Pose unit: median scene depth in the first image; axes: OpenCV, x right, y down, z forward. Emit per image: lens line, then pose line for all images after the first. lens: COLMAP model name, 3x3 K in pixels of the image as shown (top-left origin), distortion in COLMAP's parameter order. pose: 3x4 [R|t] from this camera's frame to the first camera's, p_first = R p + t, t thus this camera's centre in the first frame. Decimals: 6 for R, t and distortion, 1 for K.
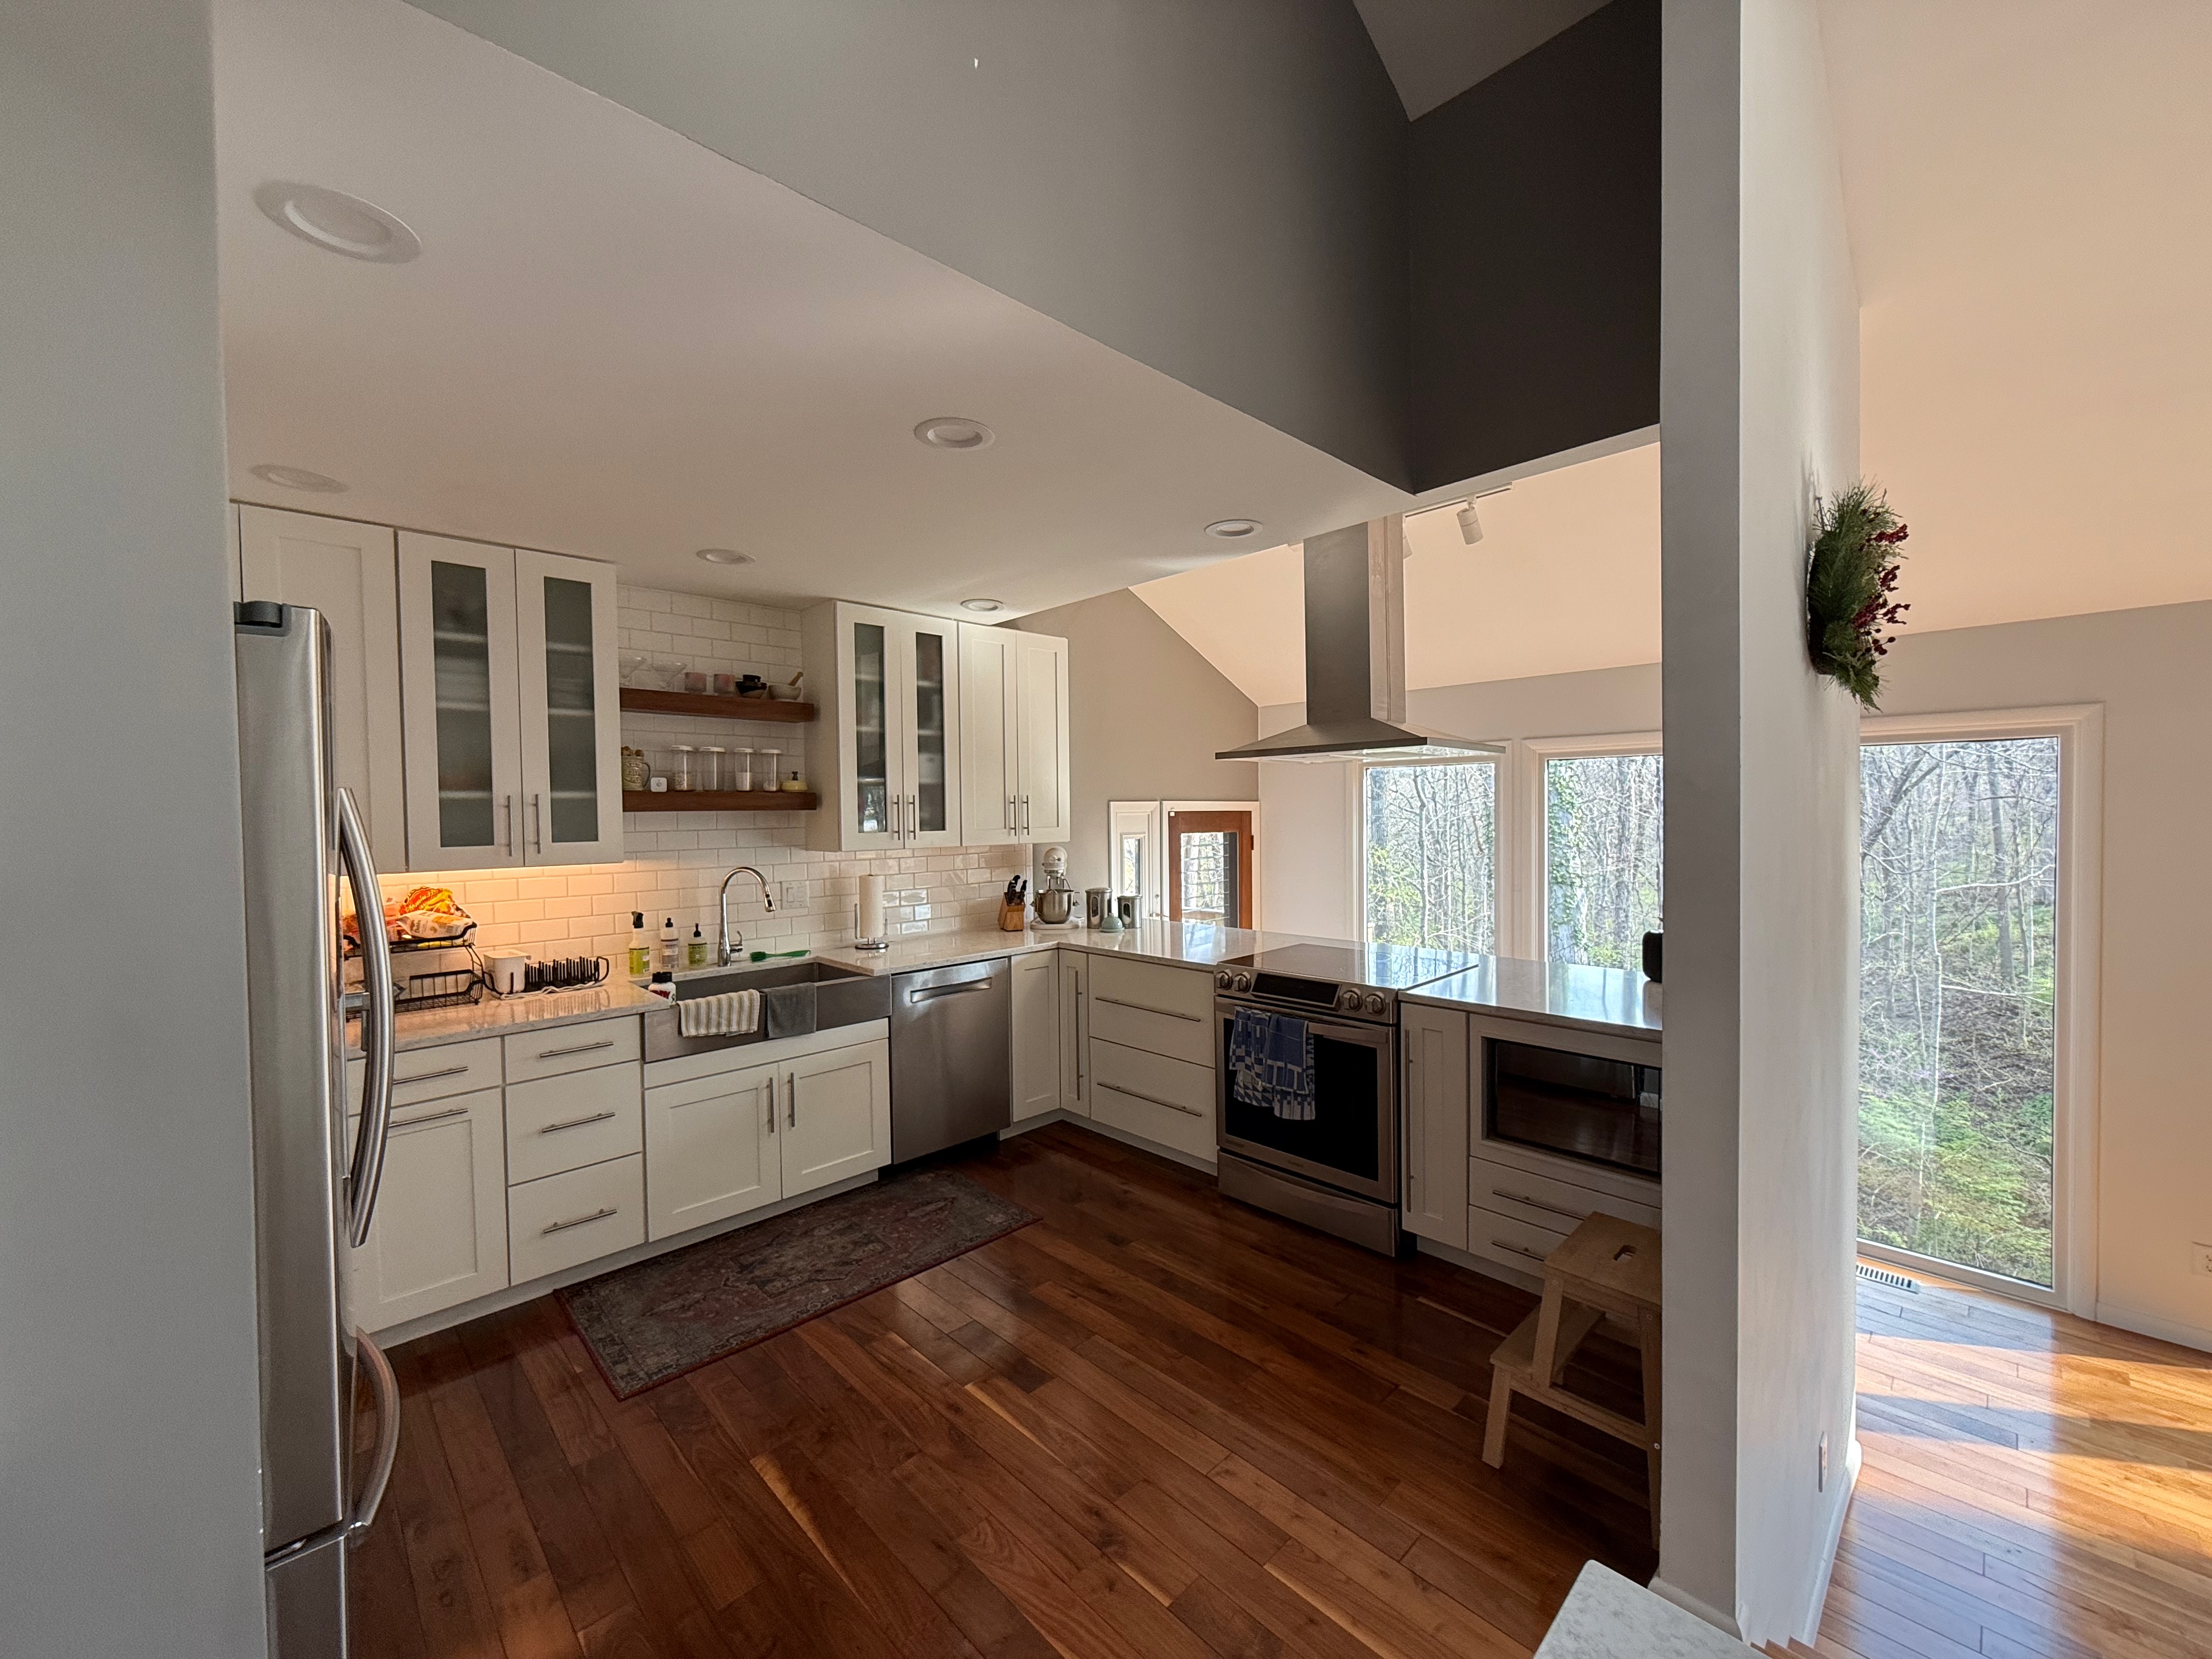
lens RADIAL K [[873.7, 0, 1110.4], [0, 873.7, 830.6], [0, 0, 1]] dist [-0.000232, -0.000277]
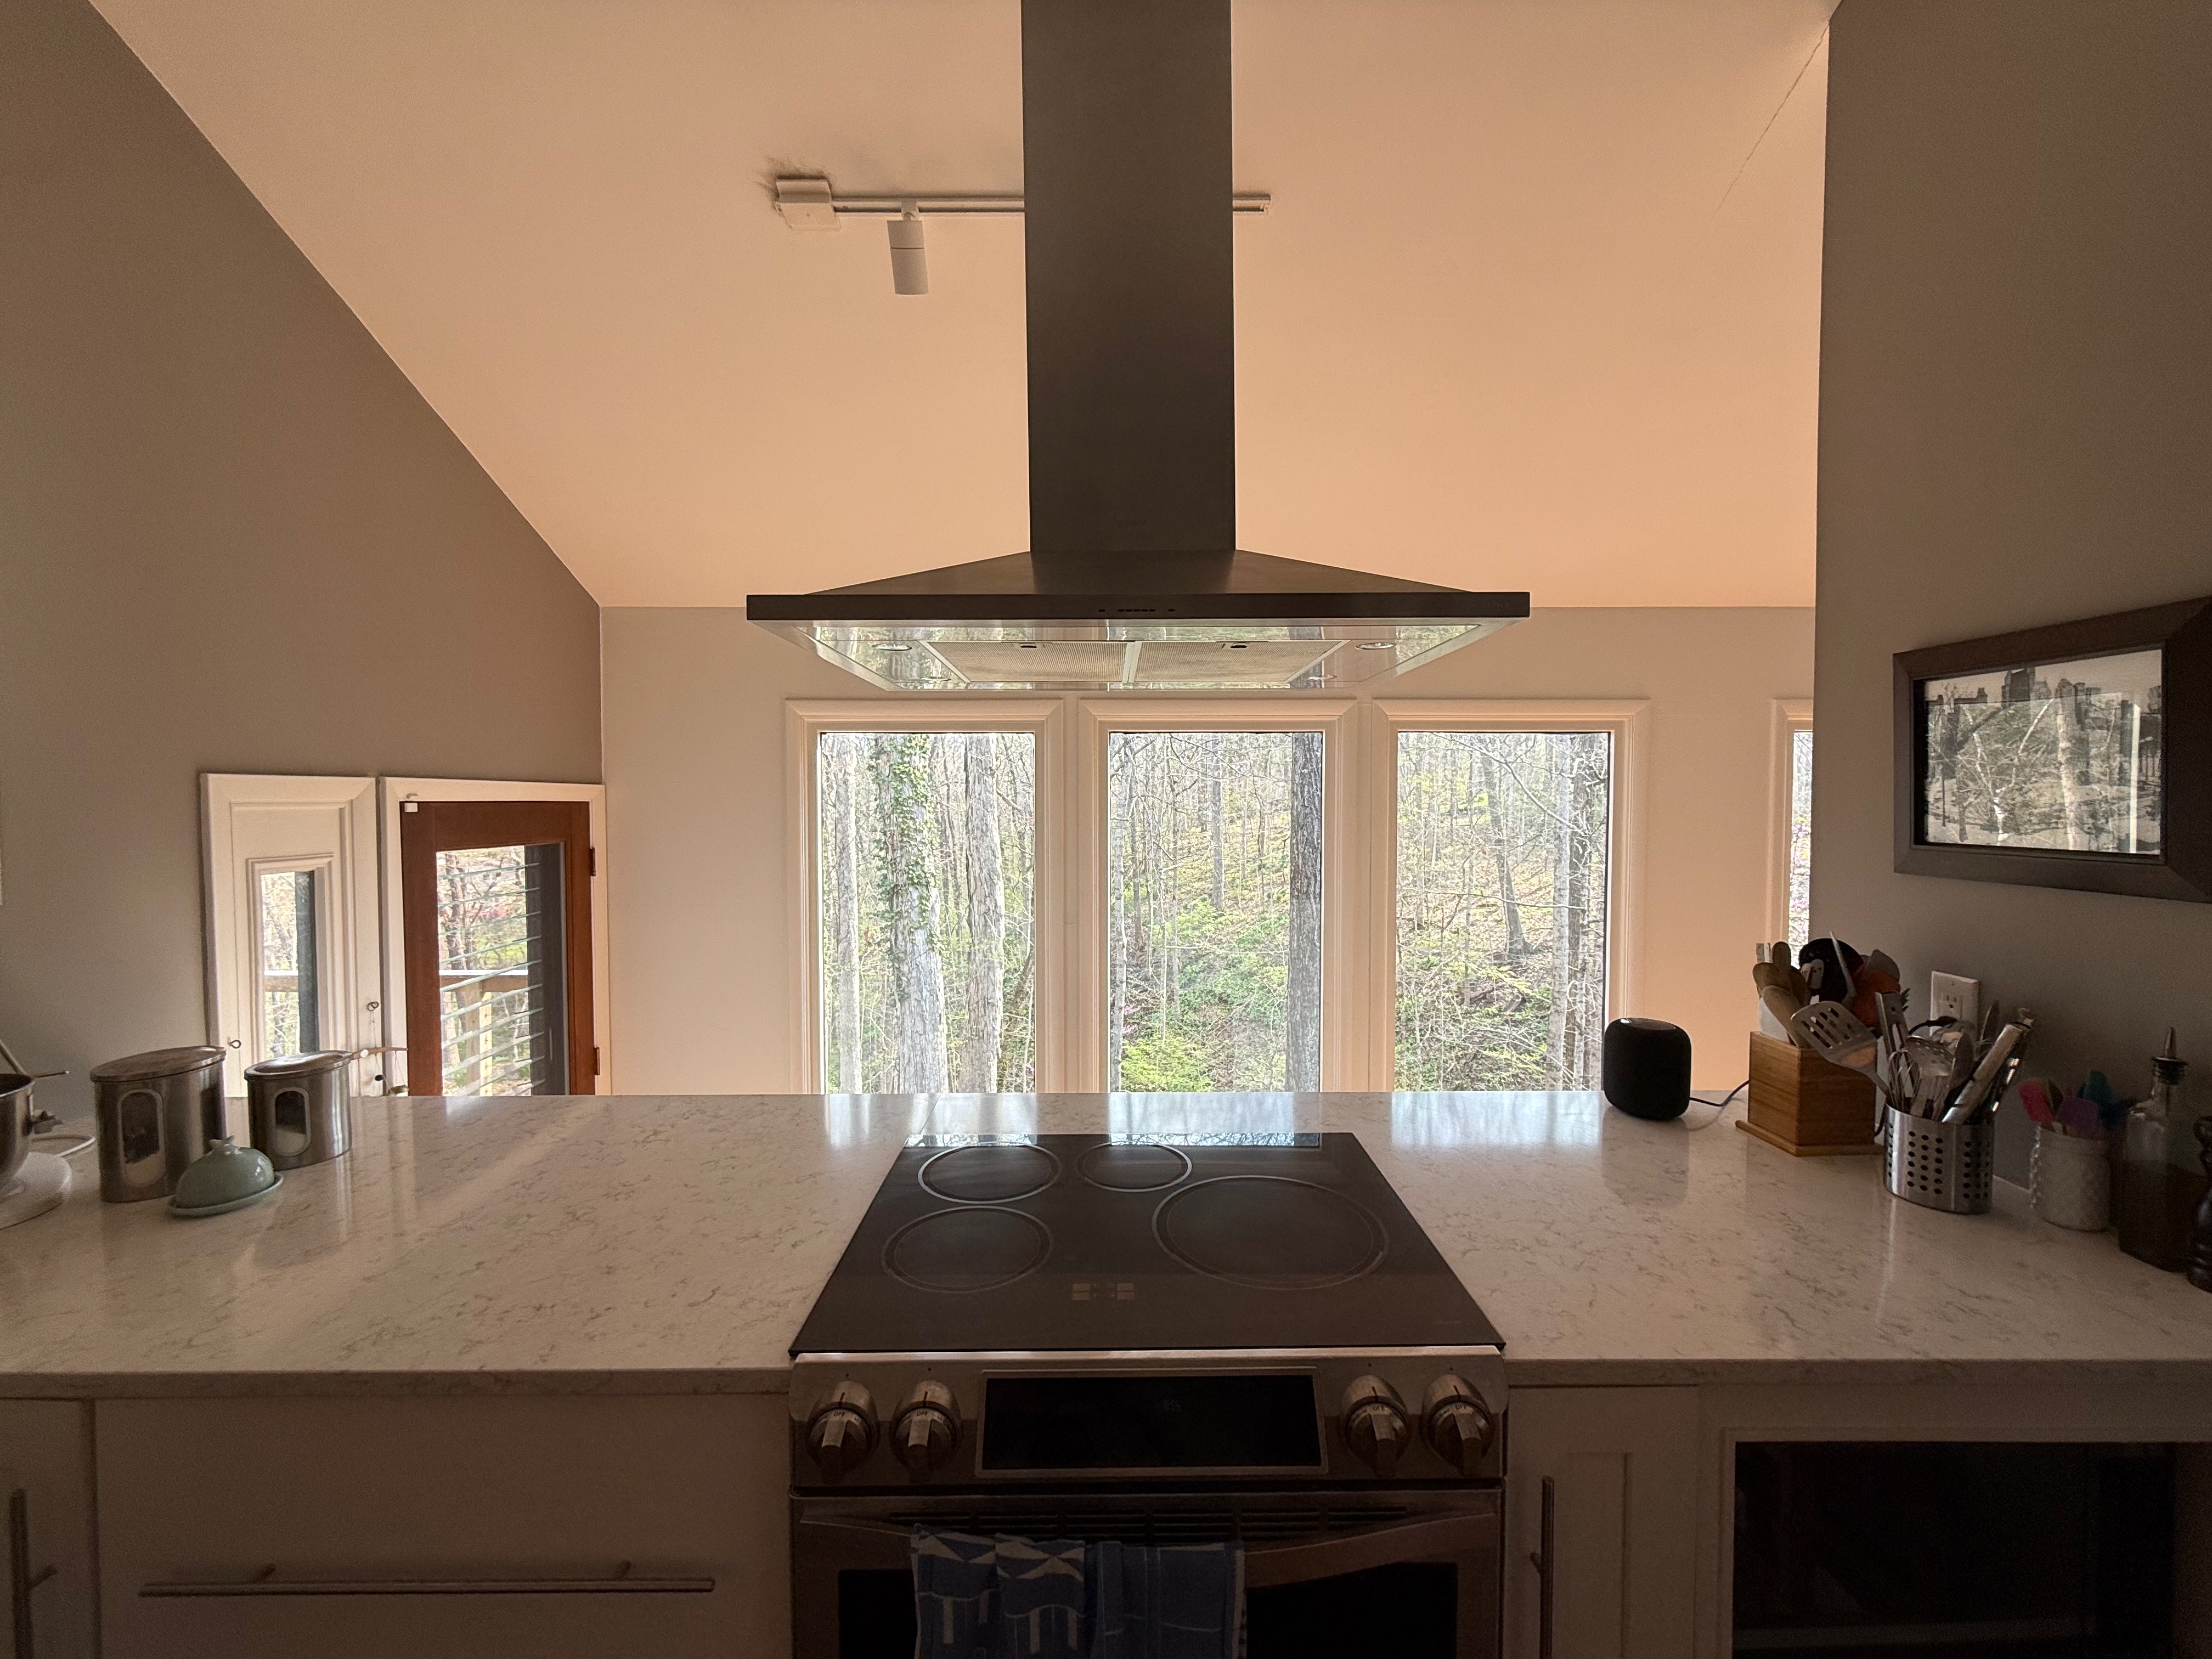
lens RADIAL K [[873.7, 0, 1110.4], [0, 873.7, 830.6], [0, 0, 1]] dist [-0.000232, -0.000277]
pose [[0.690335, -0.014882, 0.723337, -0.002774], [0.008017, 0.999884, 0.012921, -0.010755], [-0.723446, -0.003120, 0.690374, 0.462343]]
